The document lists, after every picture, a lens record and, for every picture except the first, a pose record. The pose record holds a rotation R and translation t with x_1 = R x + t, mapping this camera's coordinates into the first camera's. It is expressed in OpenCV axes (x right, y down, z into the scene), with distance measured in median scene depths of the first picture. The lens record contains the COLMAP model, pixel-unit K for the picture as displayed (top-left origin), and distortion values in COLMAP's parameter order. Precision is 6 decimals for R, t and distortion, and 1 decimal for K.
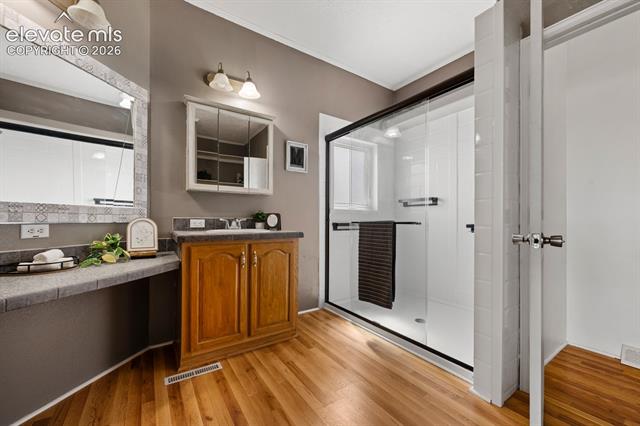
lens RADIAL K [[263.0, 0, 320.5], [0, 263.0, 217.0], [0, 0, 1]] dist [0.000026, -0.000223]
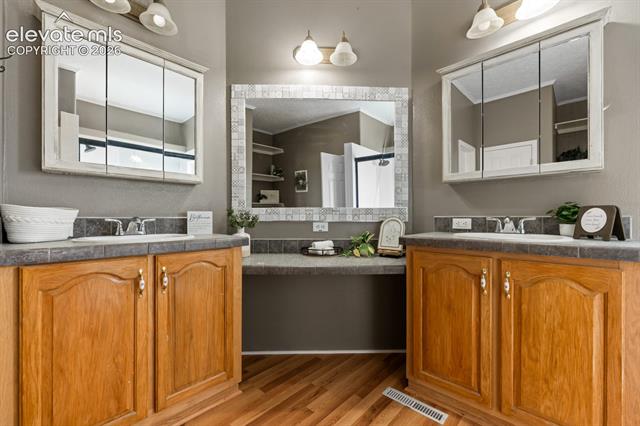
lens RADIAL K [[271.7, 0, 320.3], [0, 271.7, 216.1], [0, 0, 1]] dist [0.004450, 0.000643]
pose [[0.200465, -0.011068, -0.979638, 0.281627], [0.011797, 0.999891, -0.008883, 0.004764], [0.979630, -0.009776, 0.200574, 0.496970]]
